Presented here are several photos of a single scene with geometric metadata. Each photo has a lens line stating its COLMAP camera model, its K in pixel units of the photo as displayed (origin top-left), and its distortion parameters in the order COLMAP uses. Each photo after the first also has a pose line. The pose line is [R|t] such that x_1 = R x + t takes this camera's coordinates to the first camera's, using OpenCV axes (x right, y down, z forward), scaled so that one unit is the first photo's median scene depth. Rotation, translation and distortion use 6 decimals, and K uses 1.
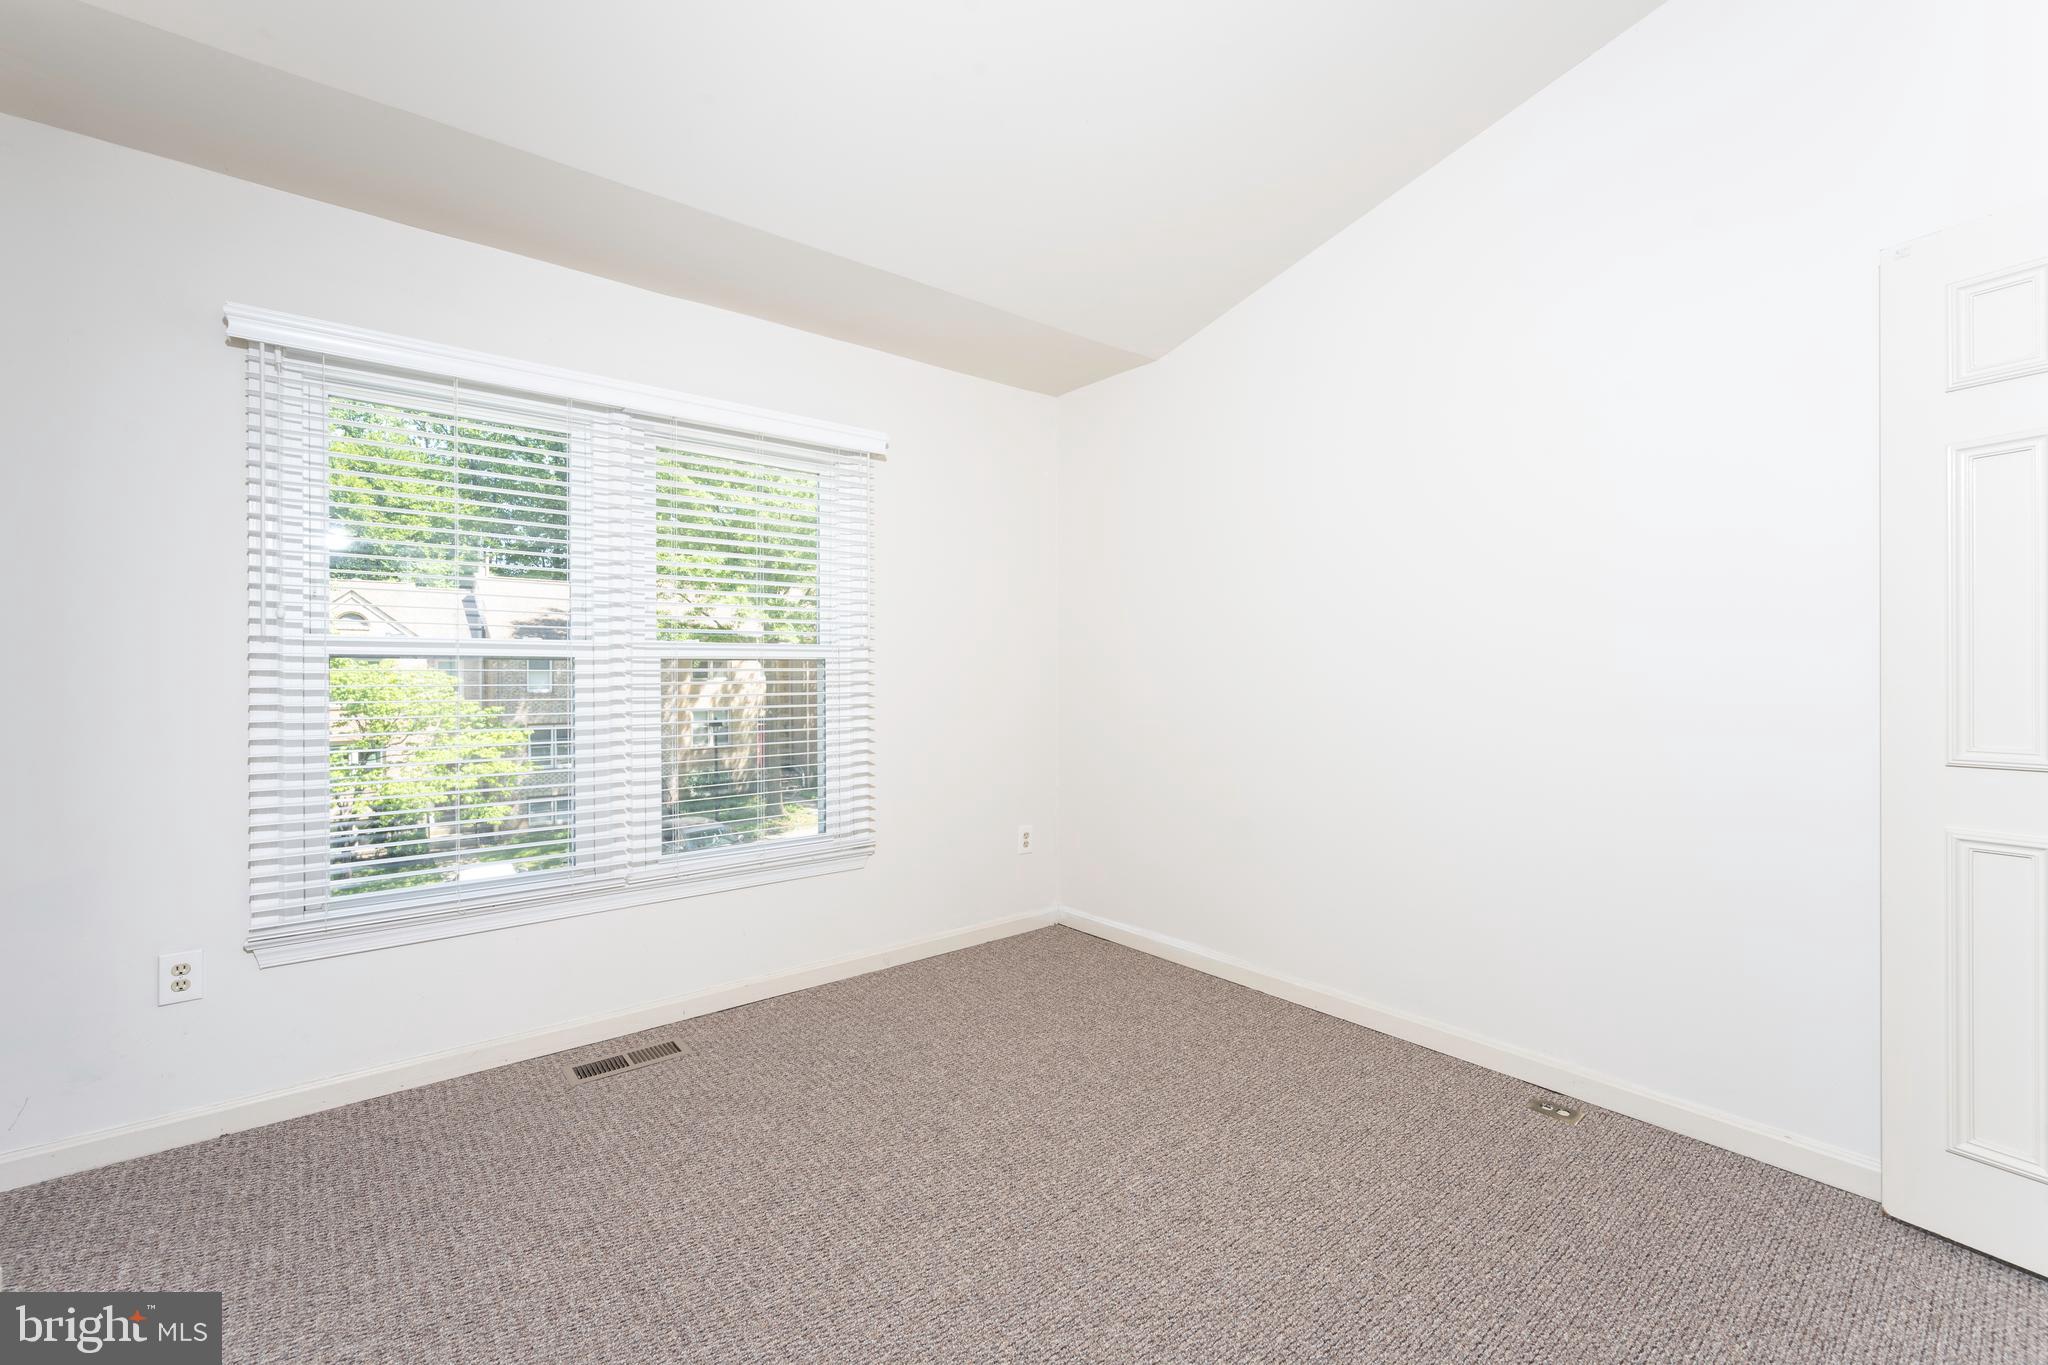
lens RADIAL K [[875.2, 0, 1013.3], [0, 875.2, 668.0], [0, 0, 1]] dist [-0.012297, -0.000229]
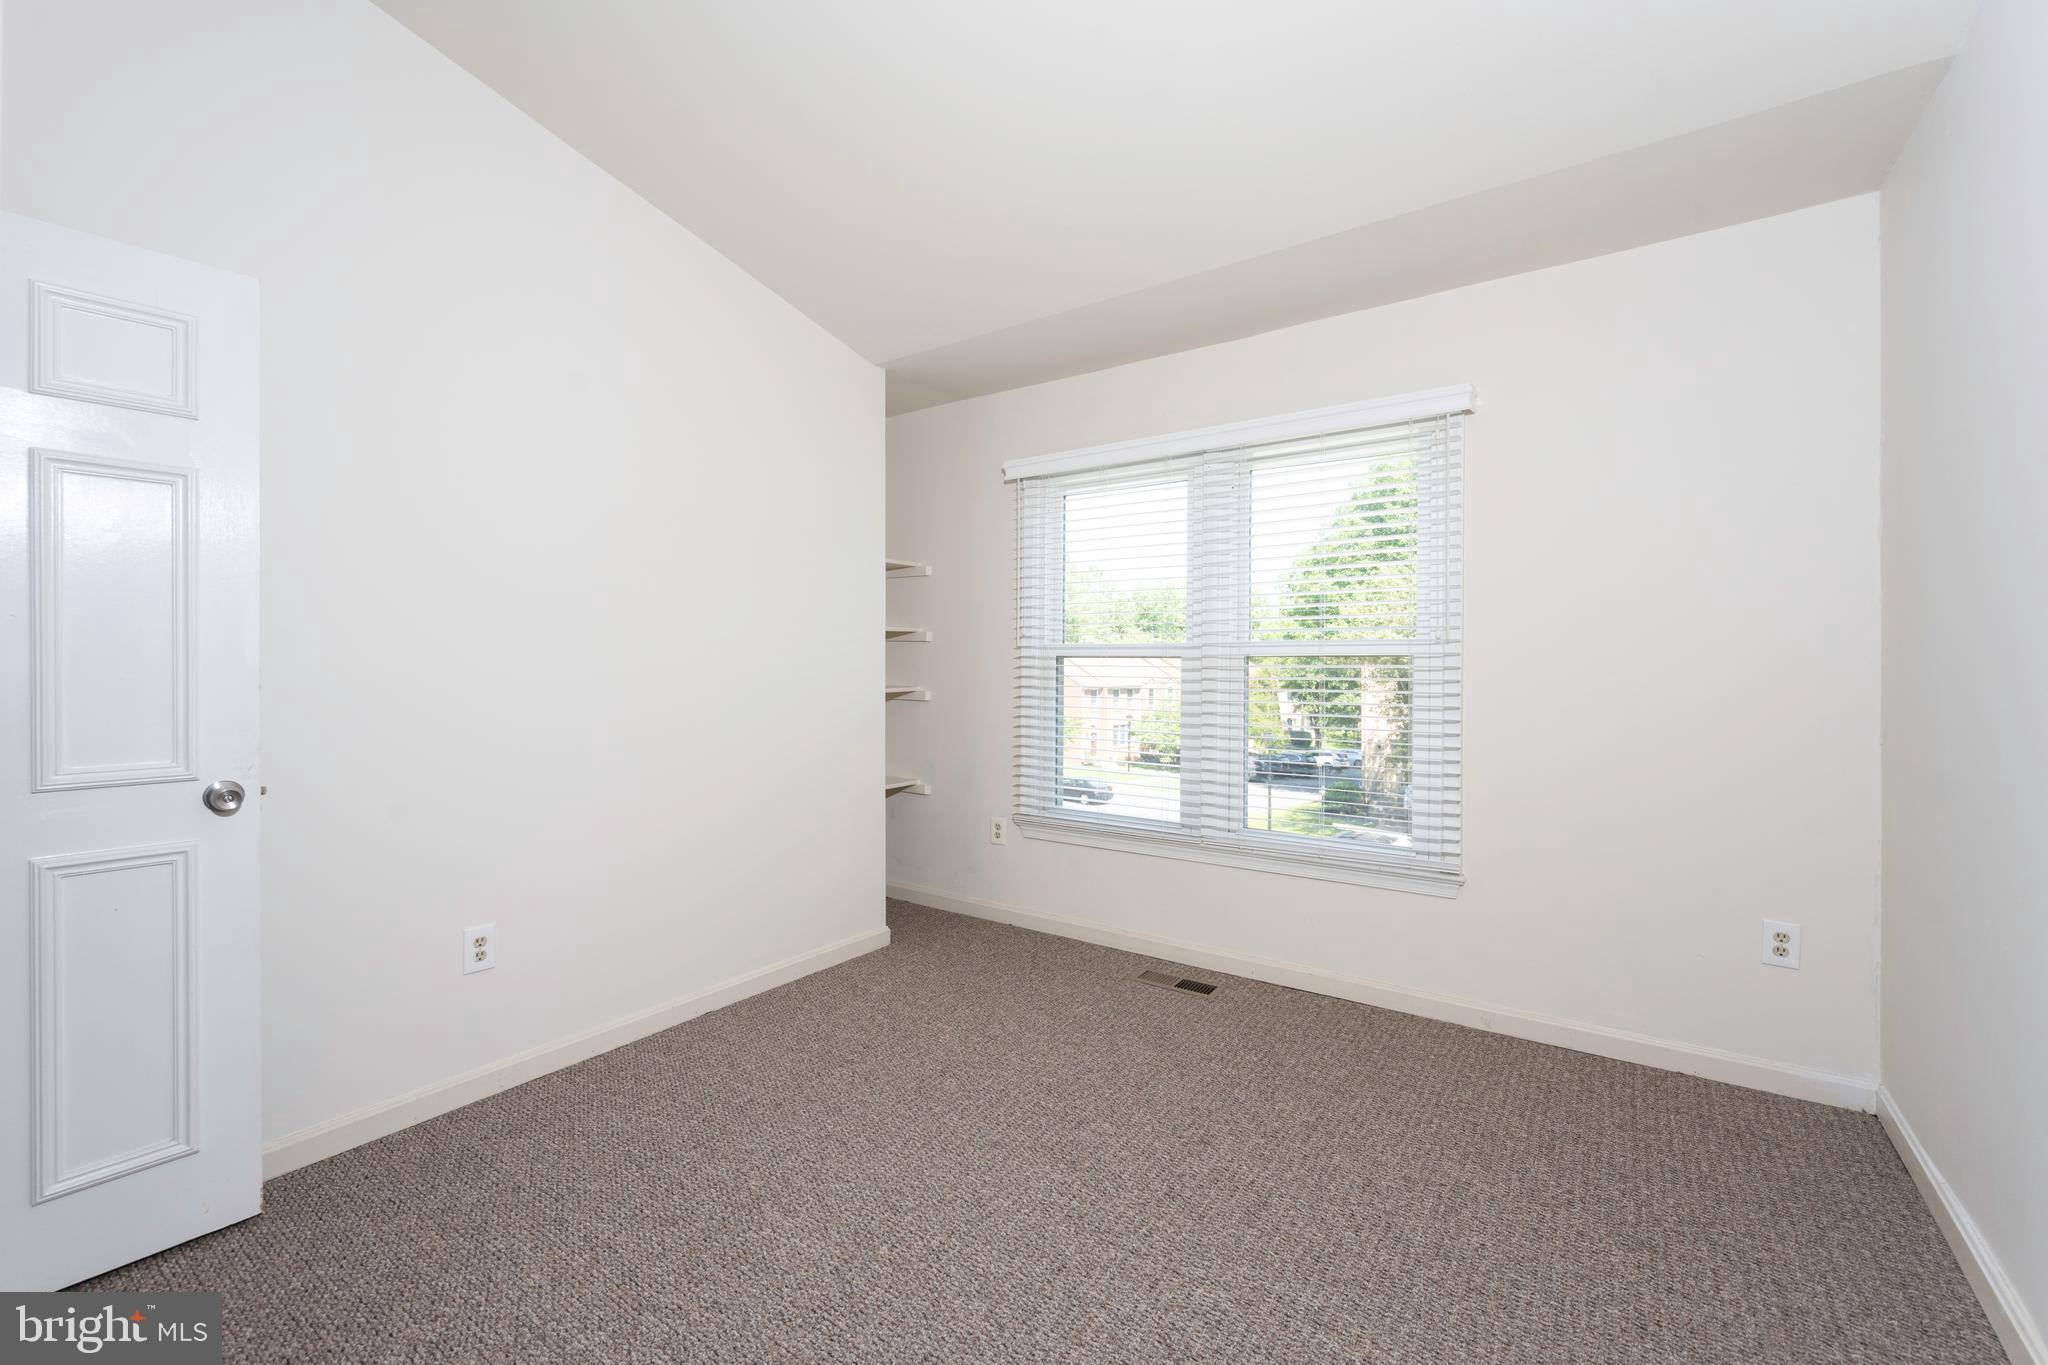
lens RADIAL K [[875.2, 0, 1028.2], [0, 875.2, 667.8], [0, 0, 1]] dist [-0.012297, -0.000229]
pose [[0.228953, 0.009515, -0.973391, 0.705335], [0.007234, 0.999908, 0.011476, -0.012792], [0.973411, -0.009669, 0.228863, 0.507877]]
